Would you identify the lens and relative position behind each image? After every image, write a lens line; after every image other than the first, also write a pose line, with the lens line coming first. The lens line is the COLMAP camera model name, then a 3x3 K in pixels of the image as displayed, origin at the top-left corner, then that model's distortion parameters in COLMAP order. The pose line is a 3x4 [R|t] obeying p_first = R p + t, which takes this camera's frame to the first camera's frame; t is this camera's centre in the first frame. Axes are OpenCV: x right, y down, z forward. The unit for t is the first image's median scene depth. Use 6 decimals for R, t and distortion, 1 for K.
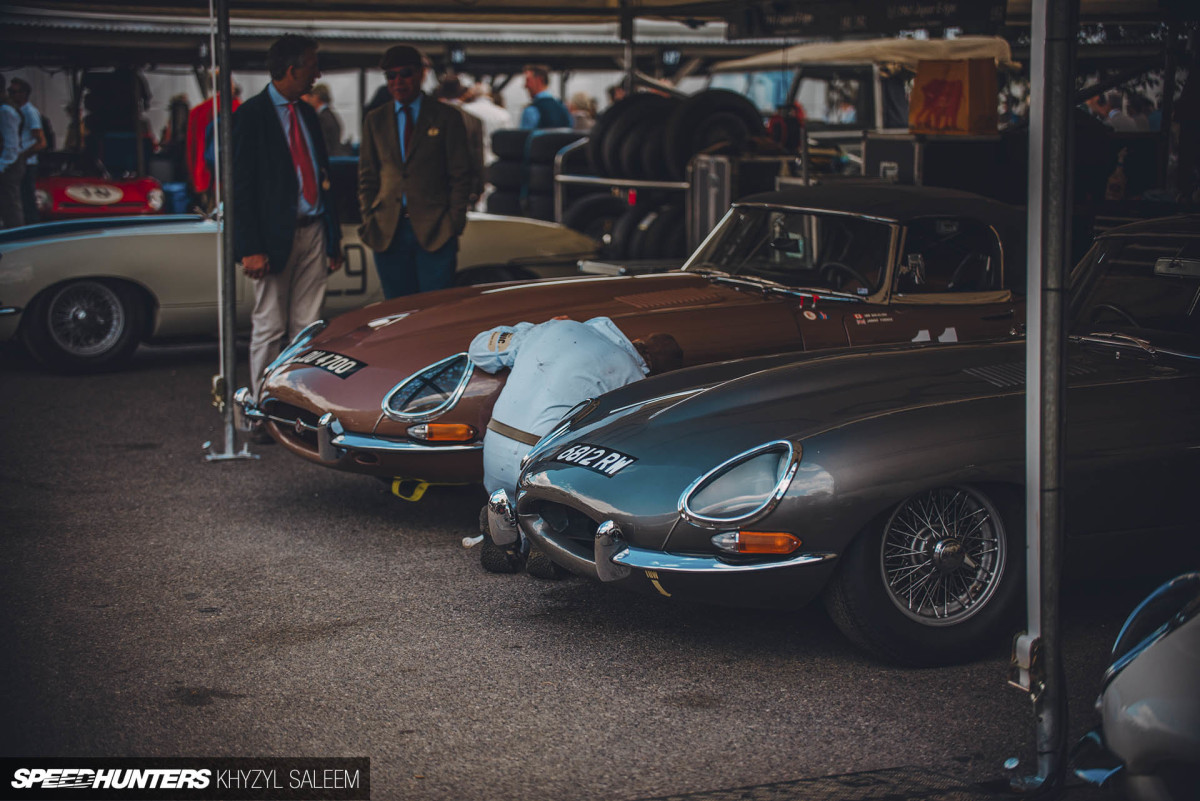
lens RADIAL K [[2649.4, 0, 606.6], [0, 2649.4, 391.1], [0, 0, 1]] dist [0.553606, 0.000000]
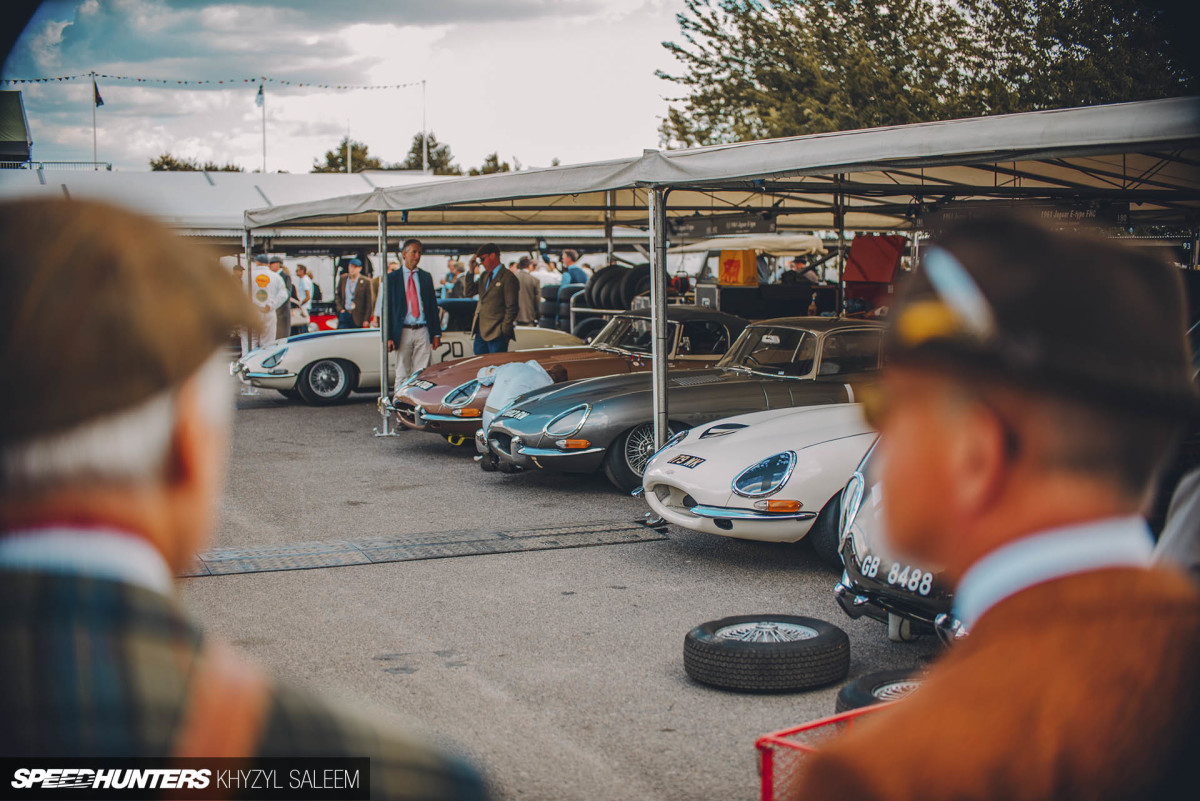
lens RADIAL K [[1748.9, 0, 596.4], [0, 1748.9, 405.2], [0, 0, 1]] dist [0.003888, 0.000000]
pose [[0.998786, -0.002019, -0.049213, 0.098288], [0.000492, 0.999518, -0.031026, 0.044250], [0.049252, 0.030964, 0.998306, -0.398990]]
